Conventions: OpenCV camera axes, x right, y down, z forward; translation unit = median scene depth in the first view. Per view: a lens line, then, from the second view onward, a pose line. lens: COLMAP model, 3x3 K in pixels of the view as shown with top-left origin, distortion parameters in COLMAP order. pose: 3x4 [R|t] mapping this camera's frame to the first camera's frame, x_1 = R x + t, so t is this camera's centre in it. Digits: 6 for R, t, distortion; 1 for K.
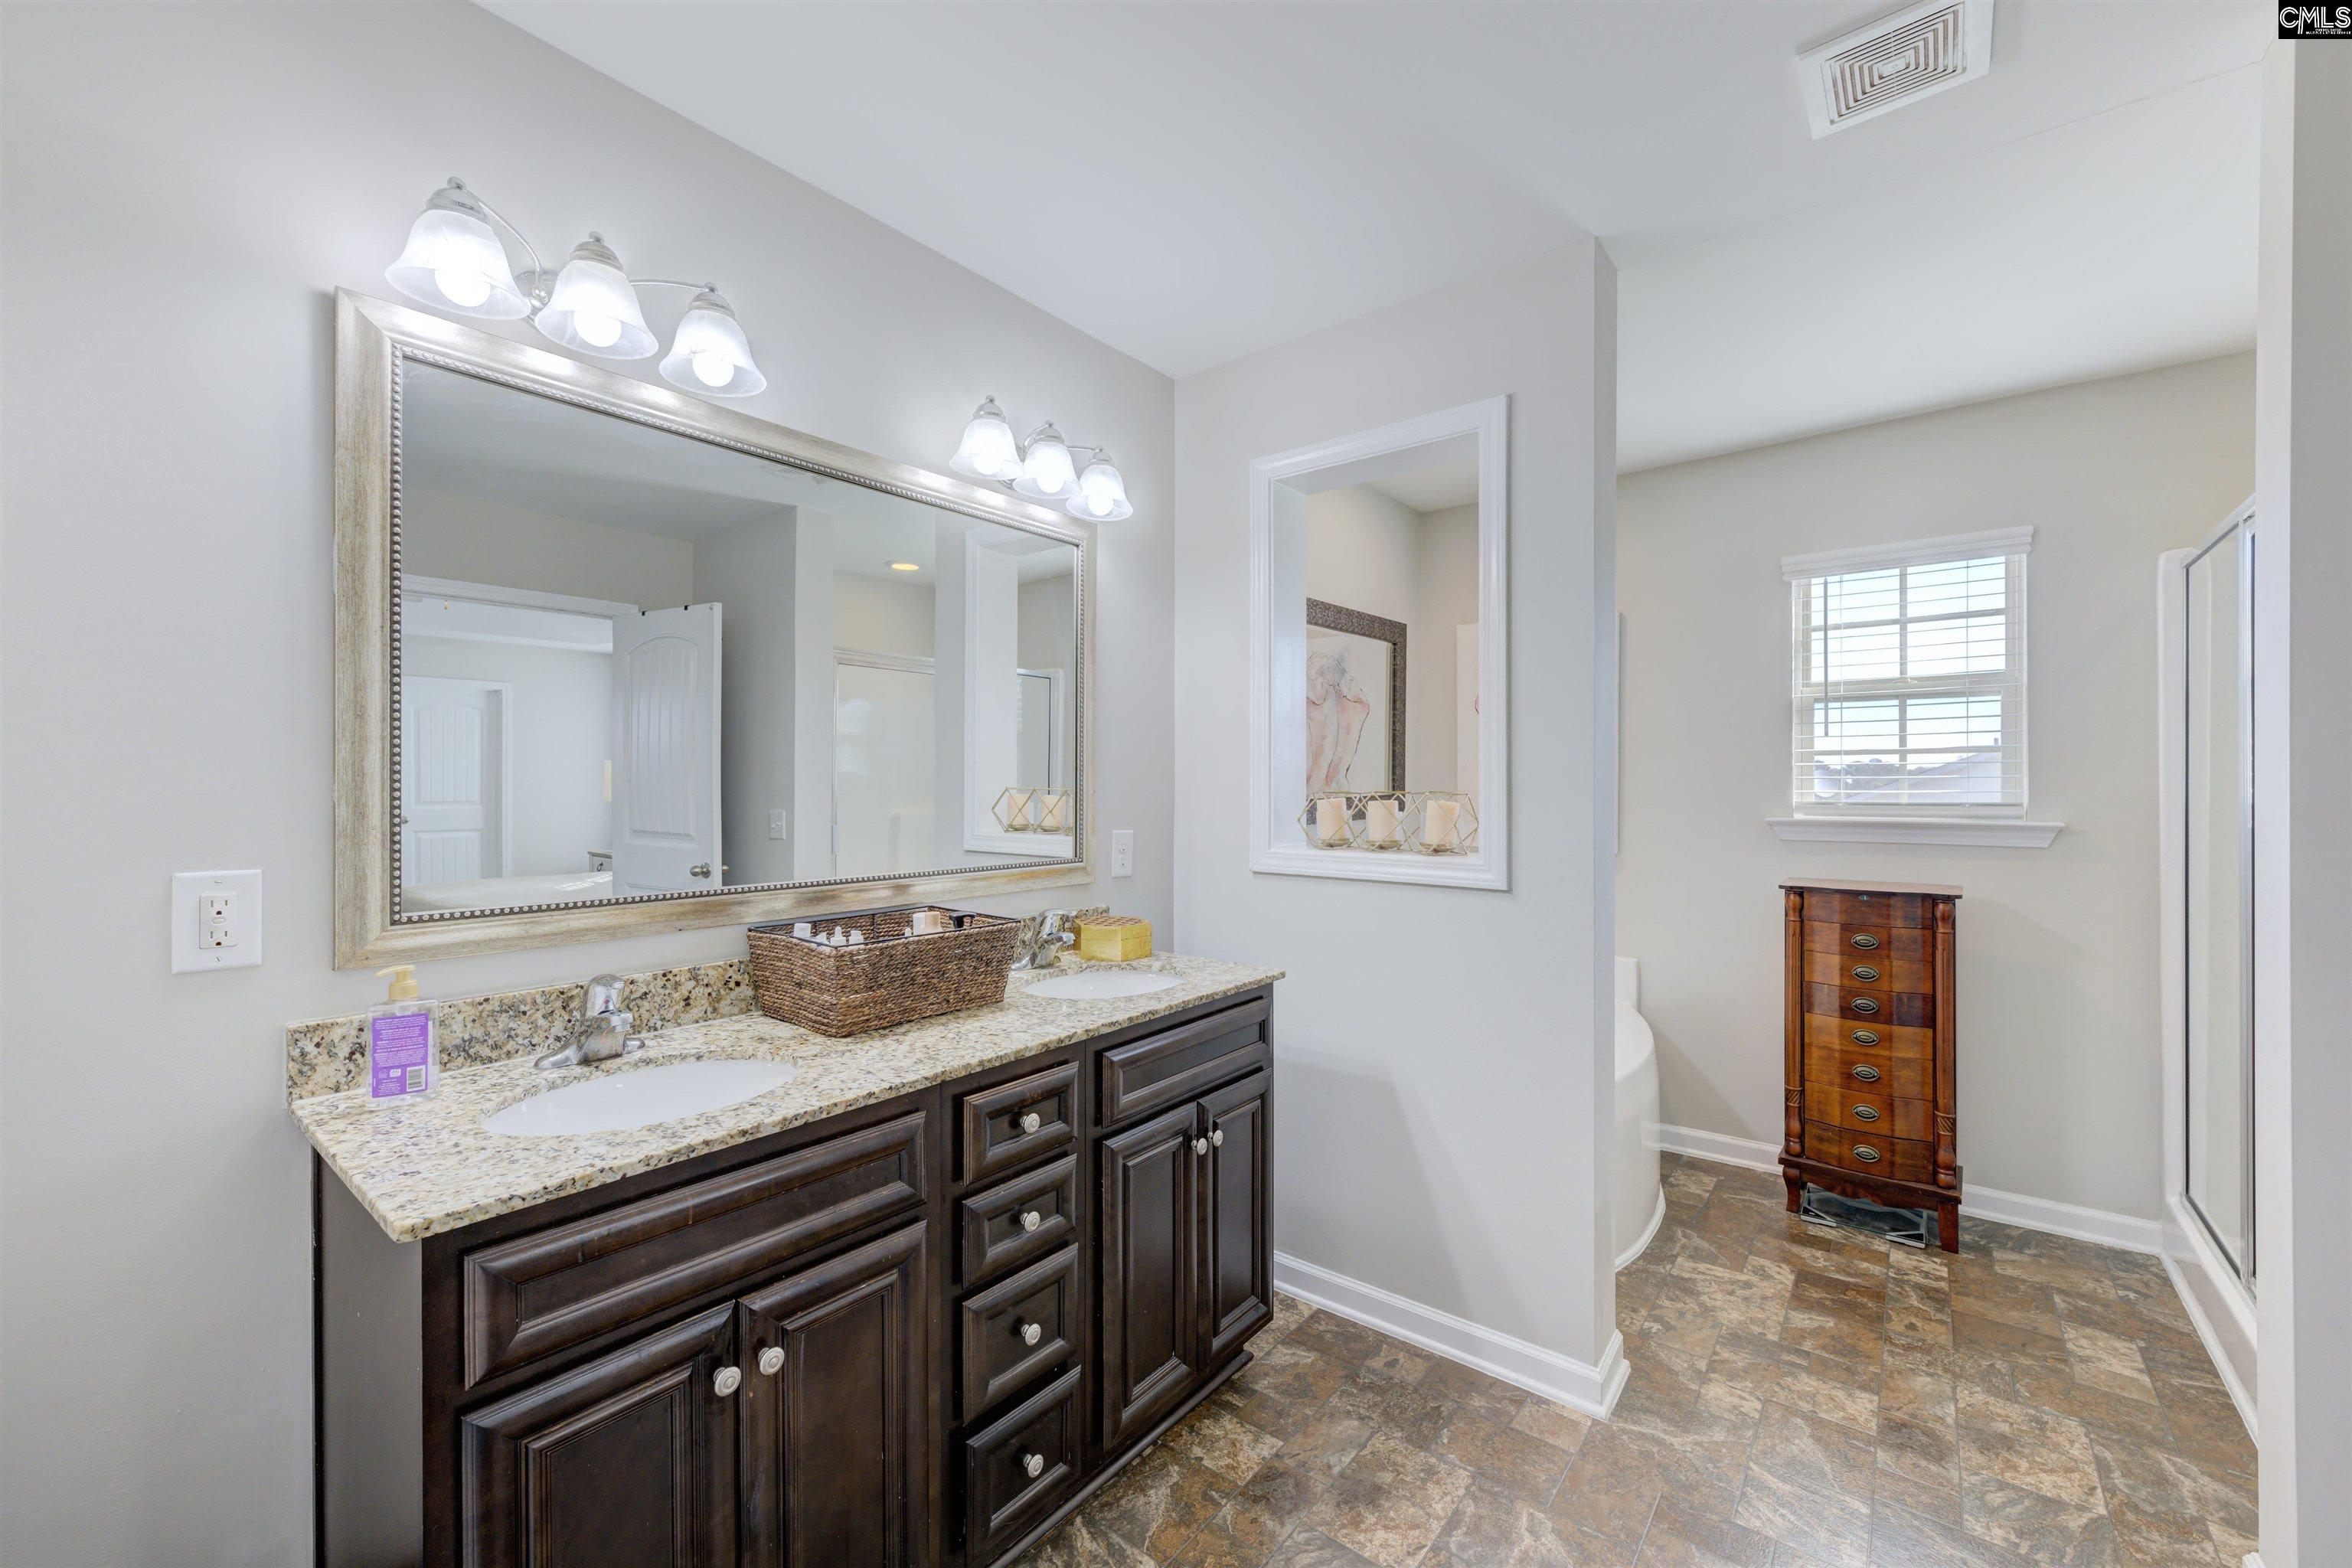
lens RADIAL K [[947.7, 0, 1171.0], [0, 947.7, 790.4], [0, 0, 1]] dist [-0.000057, -0.000015]
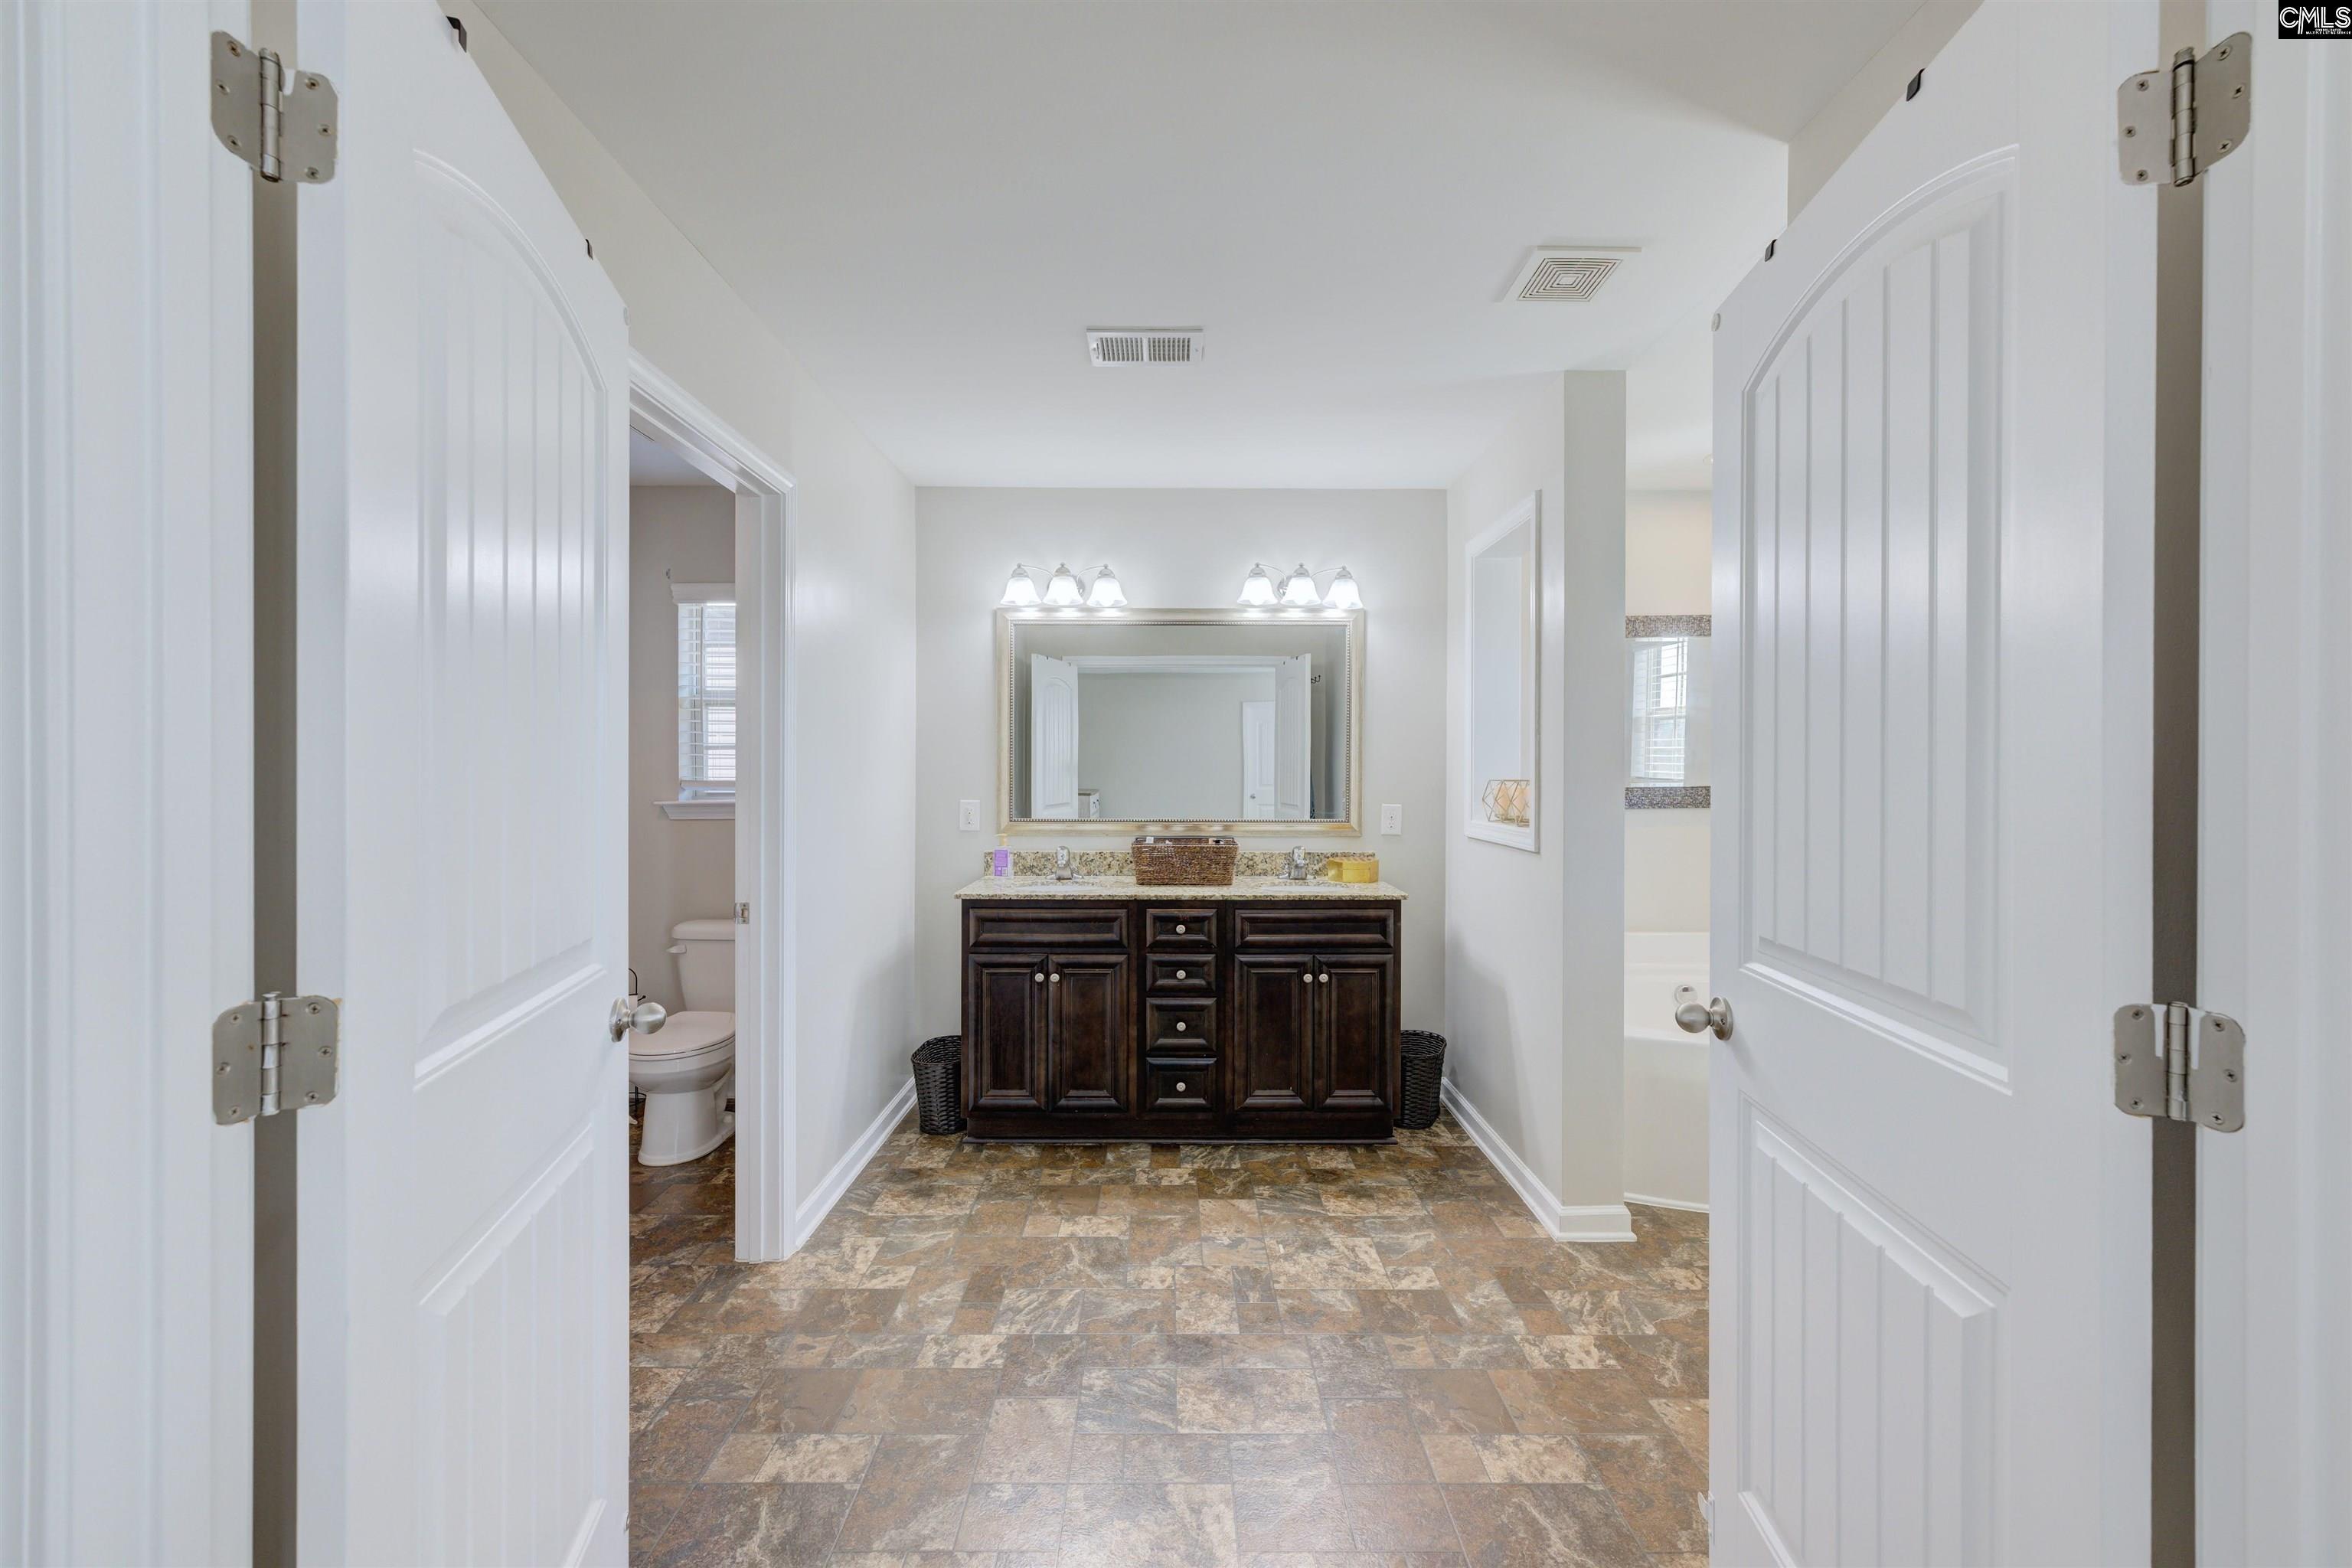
lens RADIAL K [[916.5, 0, 1145.9], [0, 916.5, 785.9], [0, 0, 1]] dist [0.000335, 0.000185]
pose [[0.620491, 0.012336, -0.784116, 1.313919], [-0.007342, 0.999924, 0.009921, 0.001109], [0.784179, -0.000399, 0.620534, -0.334172]]
